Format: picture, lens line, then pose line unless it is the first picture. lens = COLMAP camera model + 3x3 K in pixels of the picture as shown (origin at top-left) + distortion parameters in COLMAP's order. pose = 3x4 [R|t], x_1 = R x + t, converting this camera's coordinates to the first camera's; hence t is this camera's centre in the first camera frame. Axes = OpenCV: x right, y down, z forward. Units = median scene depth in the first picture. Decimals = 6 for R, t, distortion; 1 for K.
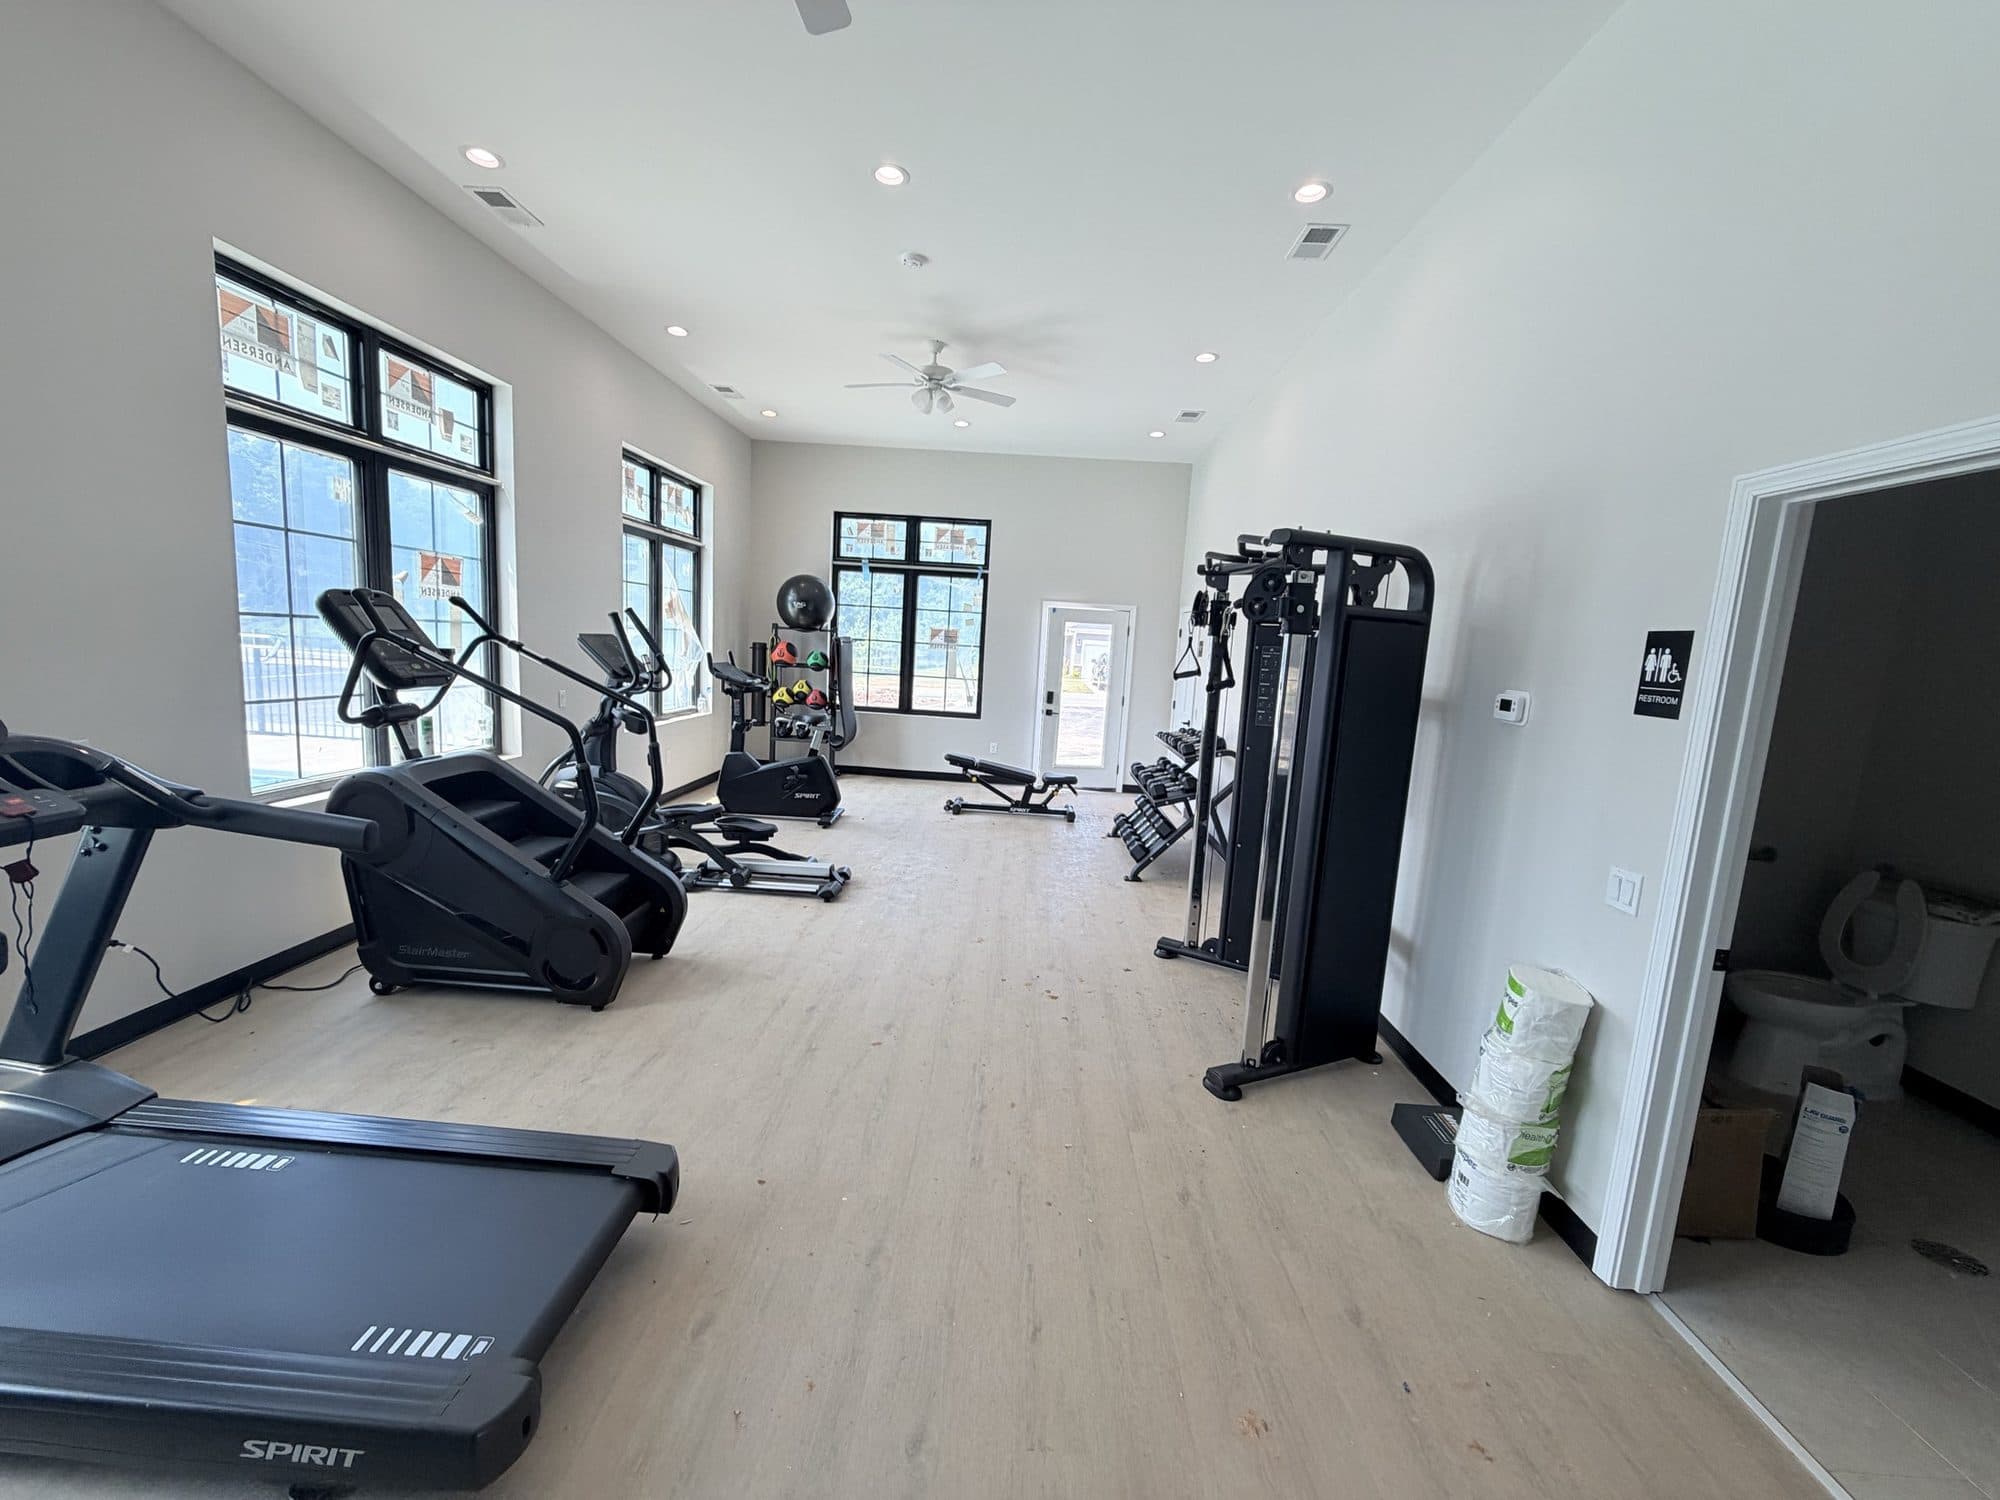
lens RADIAL K [[785.5, 0, 1000.0], [0, 785.5, 750.0], [0, 0, 1]] dist [0.001099, -0.000017]
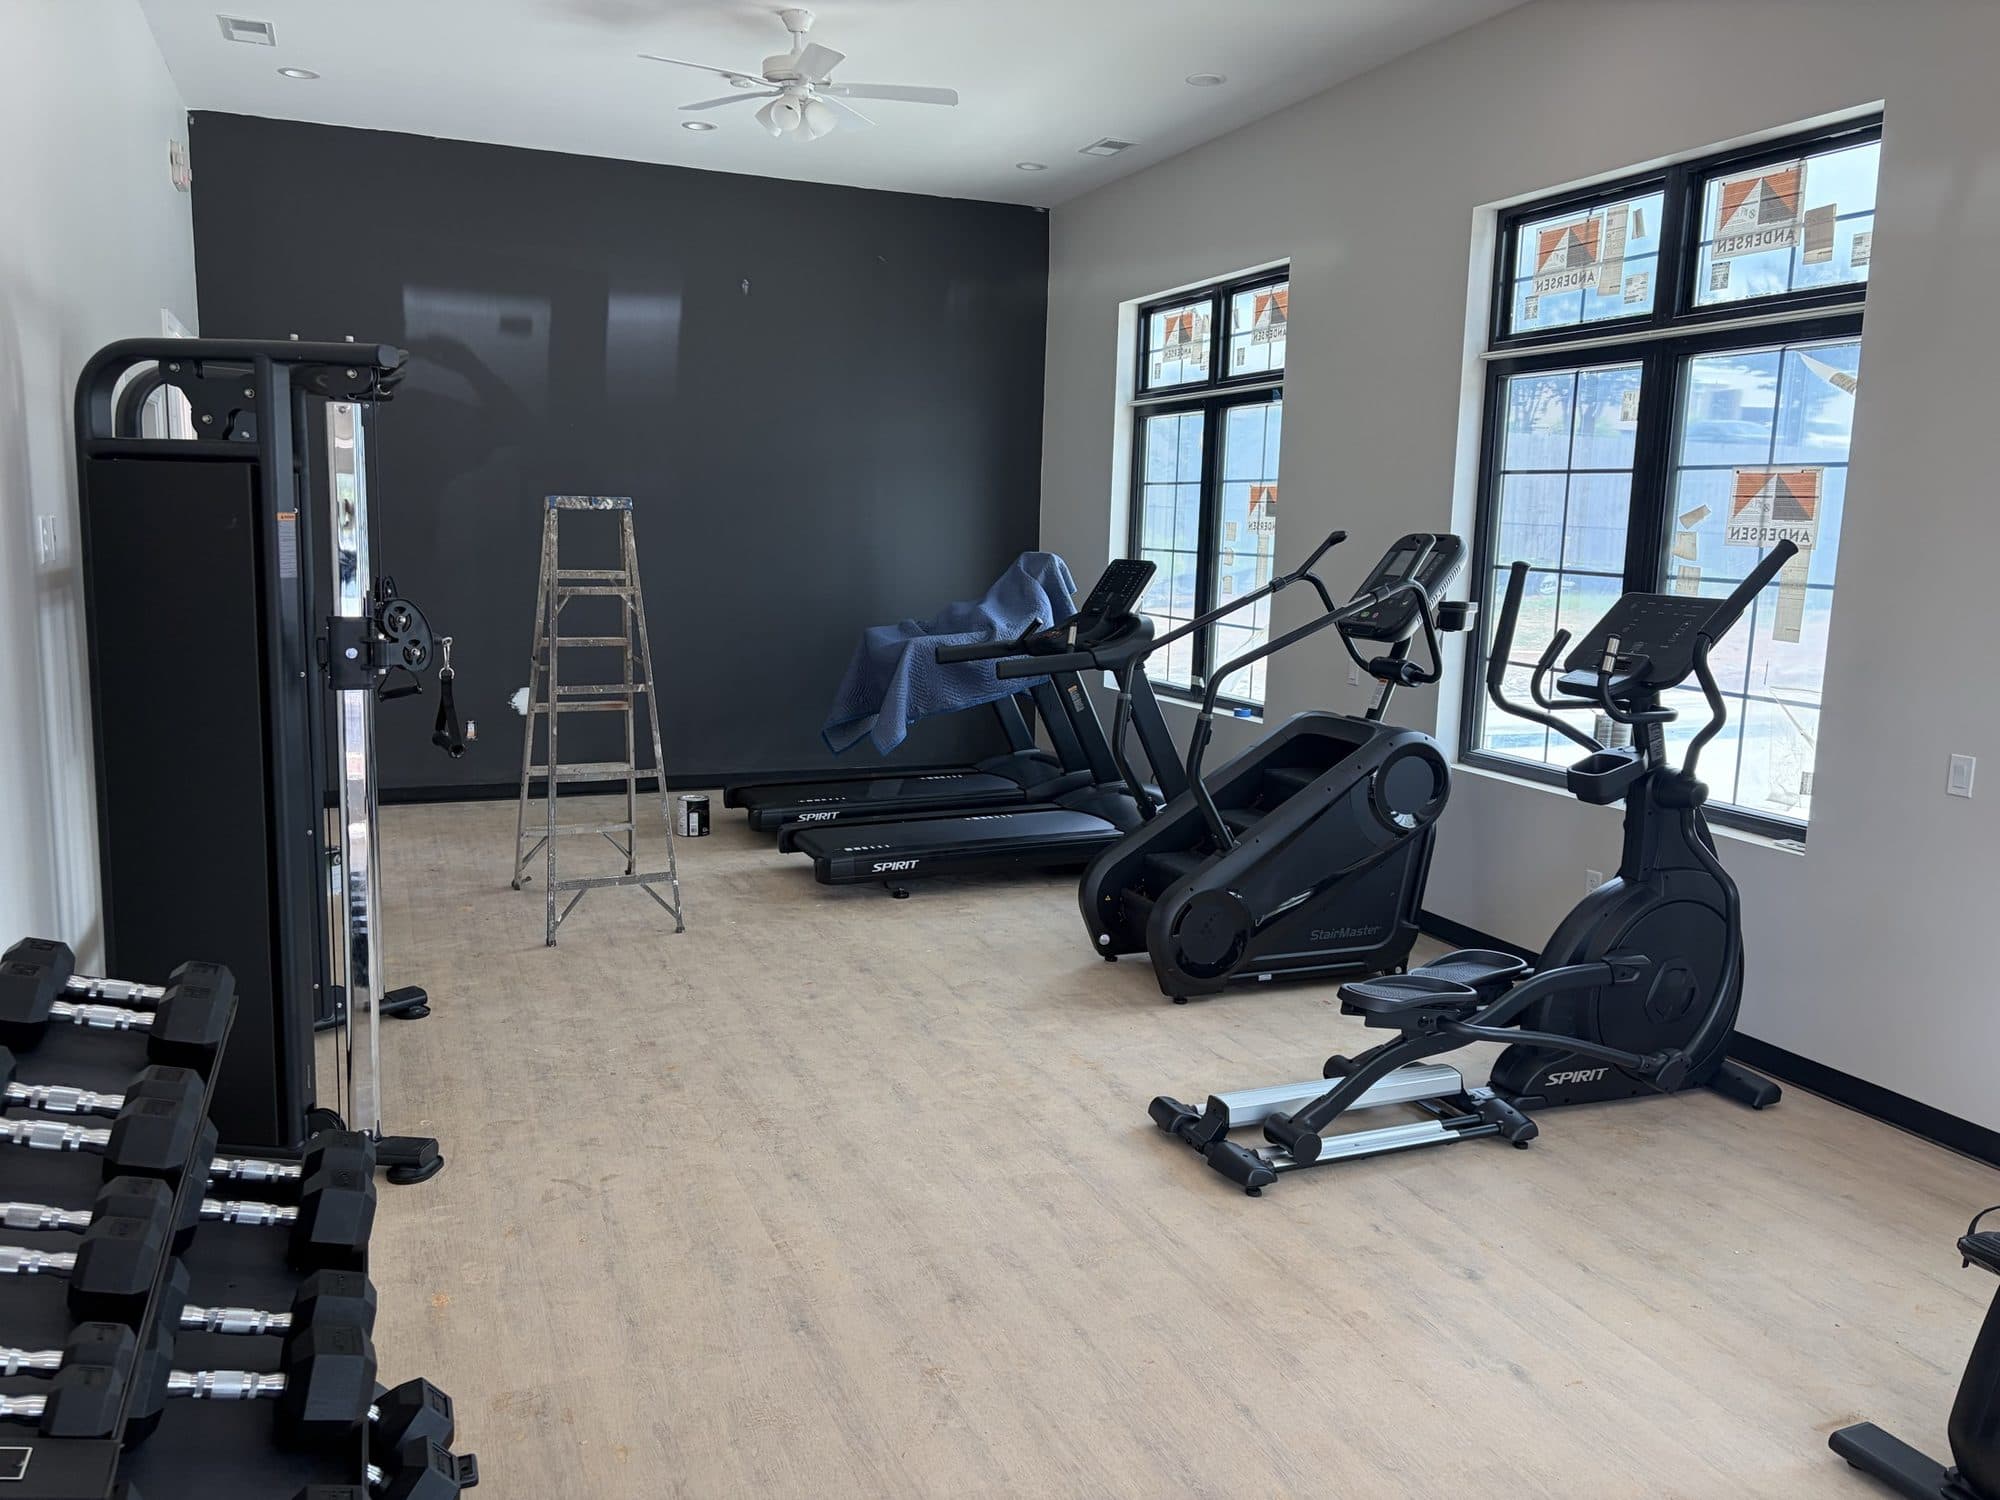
lens RADIAL K [[1556.9, 0, 1000.0], [0, 1556.9, 750.0], [0, 0, 1]] dist [0.011946, 0.006012]
pose [[-0.911838, -0.006274, -0.410503, 0.293351], [-0.120905, 0.959645, 0.253896, -0.285590], [0.392344, 0.281144, -0.875799, 1.927107]]
